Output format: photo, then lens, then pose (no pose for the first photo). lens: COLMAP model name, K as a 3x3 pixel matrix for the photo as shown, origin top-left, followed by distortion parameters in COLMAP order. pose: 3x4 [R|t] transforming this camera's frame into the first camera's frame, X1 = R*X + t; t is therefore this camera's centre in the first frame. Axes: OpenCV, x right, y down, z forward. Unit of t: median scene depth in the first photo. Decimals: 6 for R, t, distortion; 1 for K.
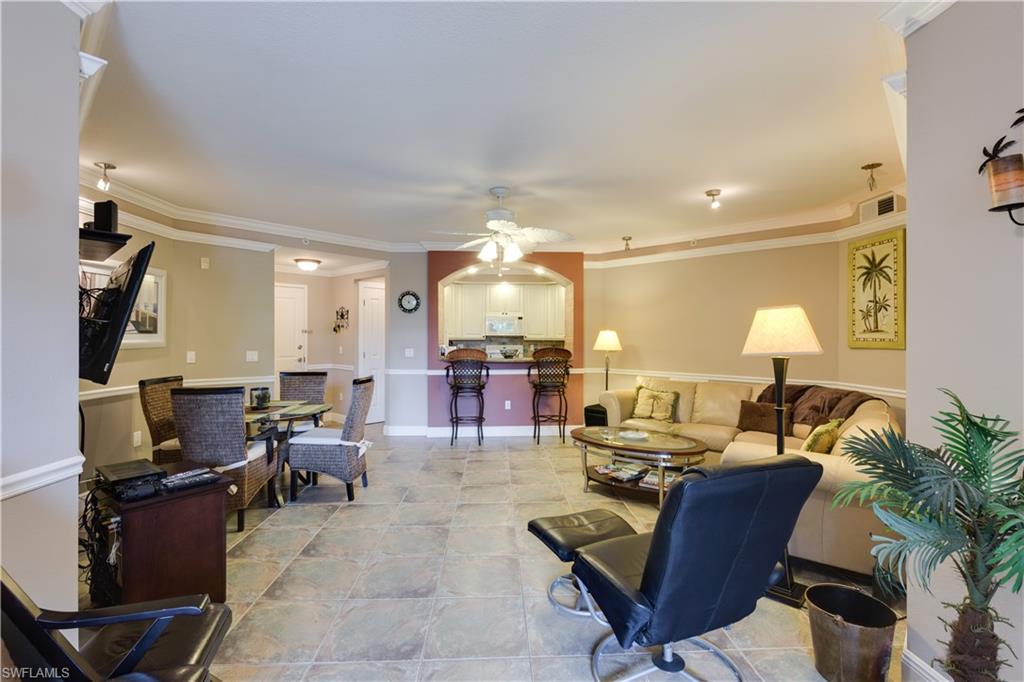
lens RADIAL K [[462.9, 0, 515.5], [0, 462.9, 336.9], [0, 0, 1]] dist [0.000080, -0.000047]
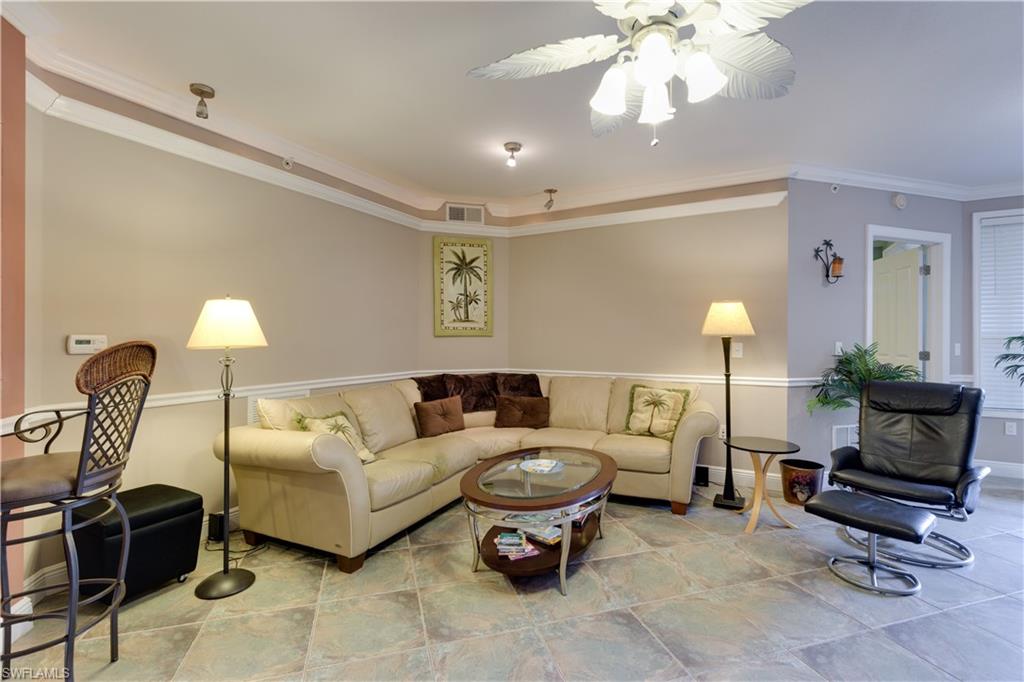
lens RADIAL K [[463.8, 0, 515.5], [0, 463.8, 336.8], [0, 0, 1]] dist [0.000664, -0.000455]
pose [[-0.257006, -0.000803, 0.966409, -0.316776], [-0.001156, 0.999999, 0.000523, 0.022841], [-0.966409, -0.000982, -0.257007, 1.019379]]
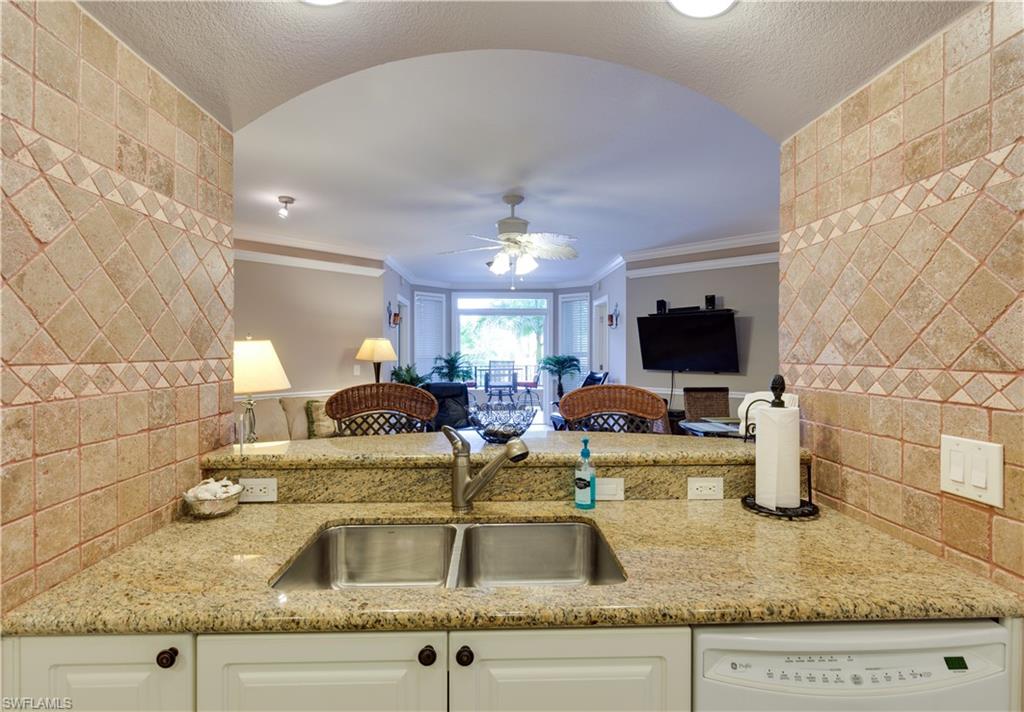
lens RADIAL K [[481.2, 0, 512.2], [0, 481.2, 351.7], [0, 0, 1]] dist [-0.000071, -0.000034]
pose [[-0.999994, -0.003272, 0.001372, -0.028970], [-0.003267, 0.999990, 0.002987, -0.005873], [-0.001381, 0.002982, -0.999995, 1.668440]]
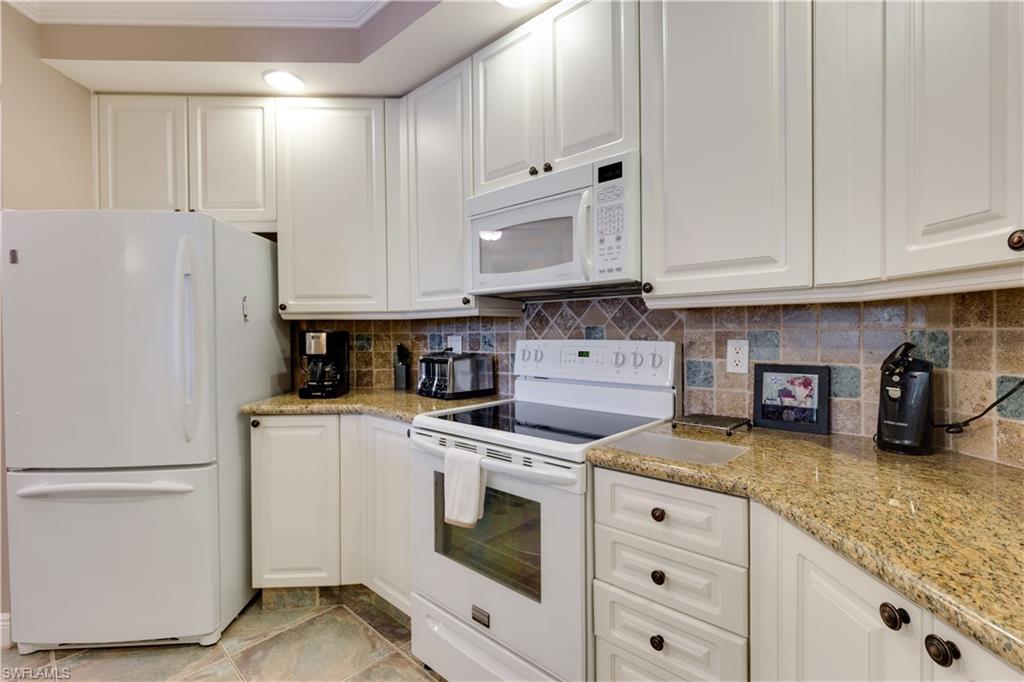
lens RADIAL K [[460.6, 0, 512.0], [0, 460.6, 341.0], [0, 0, 1]] dist [-0.001184, -0.000344]
pose [[0.706409, 0.006448, -0.707775, 0.188038], [0.010411, 0.999756, 0.019498, 0.027597], [0.707728, -0.021142, 0.706169, 1.638714]]
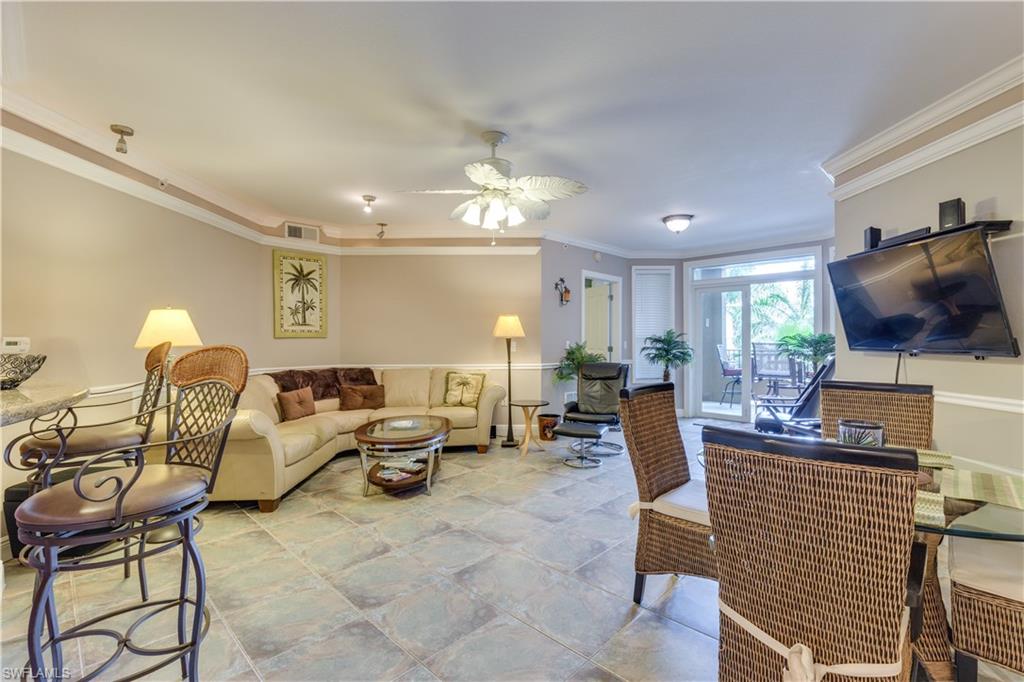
lens RADIAL K [[462.9, 0, 515.5], [0, 462.9, 336.9], [0, 0, 1]] dist [0.000080, -0.000047]
pose [[-0.686178, 0.002477, 0.727430, -0.532936], [0.000941, 0.999996, -0.002517, 0.023205], [-0.727433, -0.001043, -0.686177, 1.274997]]
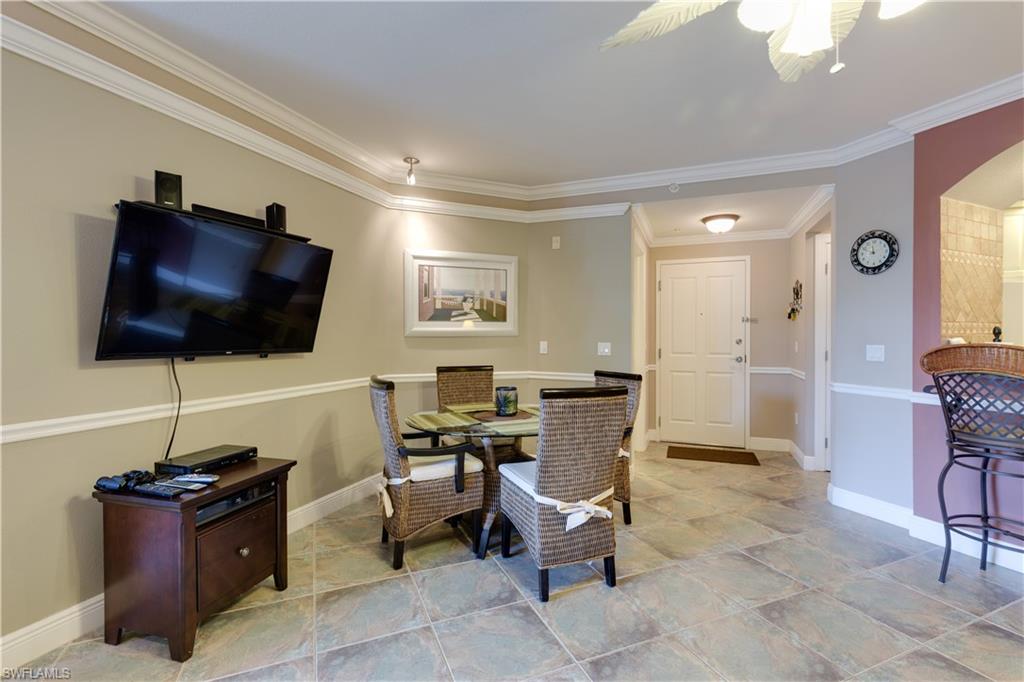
lens RADIAL K [[458.5, 0, 515.1], [0, 458.5, 338.4], [0, 0, 1]] dist [-0.001412, -0.000684]
pose [[0.361795, 0.003700, -0.932250, 0.124961], [-0.001037, 0.999993, 0.003567, 0.022502], [0.932257, -0.000324, 0.361796, 0.607408]]
